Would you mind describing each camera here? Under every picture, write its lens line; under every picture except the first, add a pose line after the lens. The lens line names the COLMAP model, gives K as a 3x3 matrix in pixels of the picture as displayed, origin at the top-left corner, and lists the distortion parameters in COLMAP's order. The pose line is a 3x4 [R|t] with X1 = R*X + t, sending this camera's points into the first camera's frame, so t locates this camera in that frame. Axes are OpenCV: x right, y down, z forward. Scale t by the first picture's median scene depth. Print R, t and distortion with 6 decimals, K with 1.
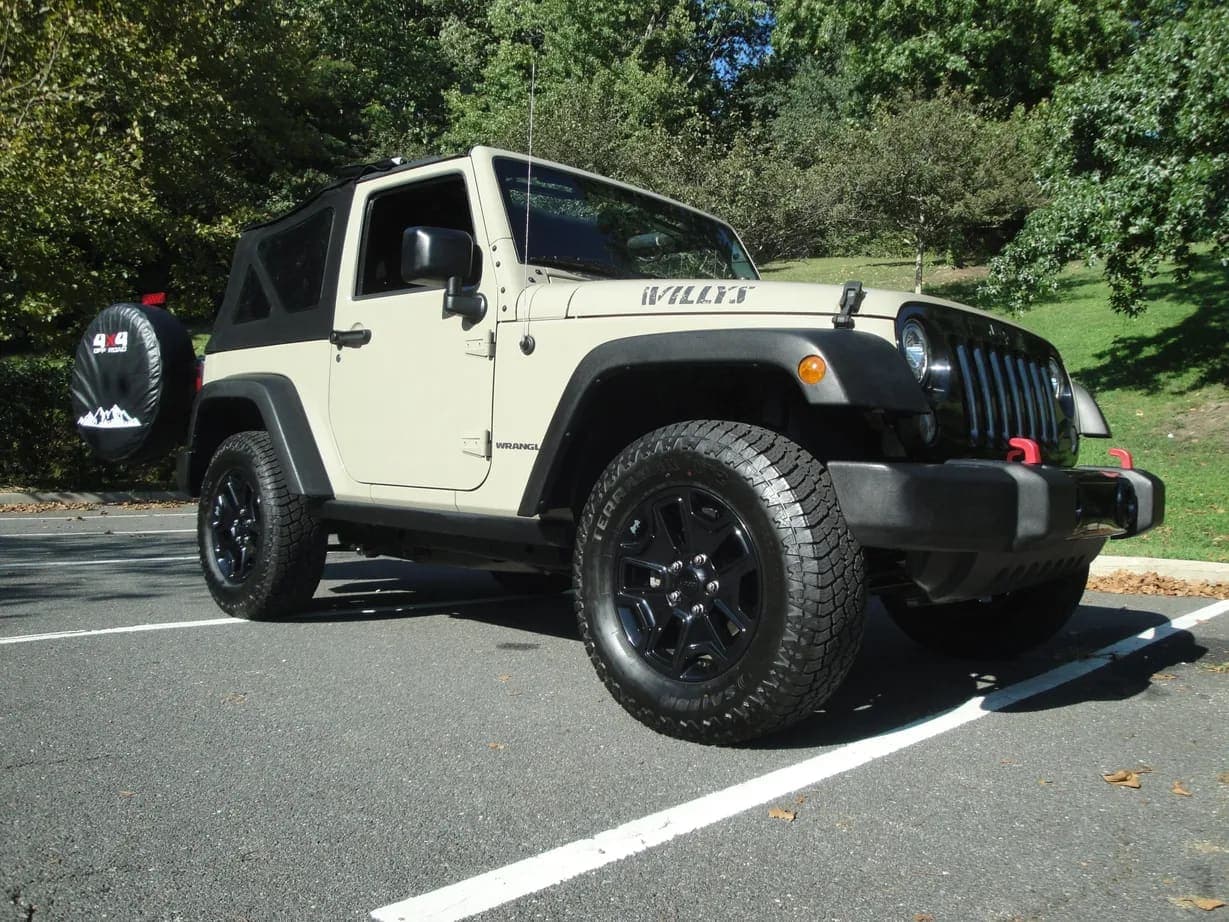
lens RADIAL K [[1018.9, 0, 614.5], [0, 1018.9, 461.0], [0, 0, 1]] dist [-0.143722, 0.130155]
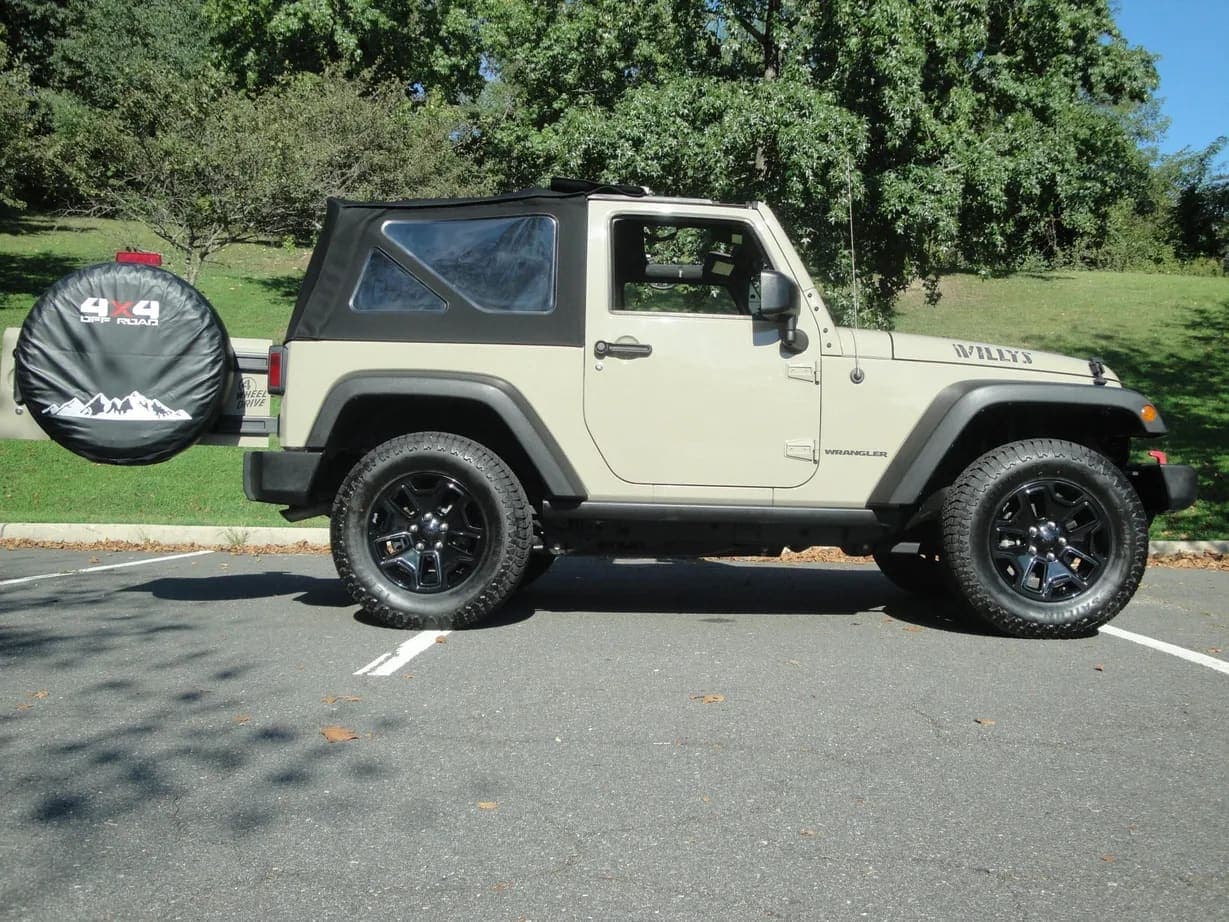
lens RADIAL K [[1134.3, 0, 614.5], [0, 1134.3, 461.0], [0, 0, 1]] dist [-0.057170, 0.024452]
pose [[0.736258, -0.003895, 0.676690, -1.316428], [-0.002028, 0.999966, 0.007962, -0.014884], [-0.676698, -0.007234, 0.736225, 0.130854]]
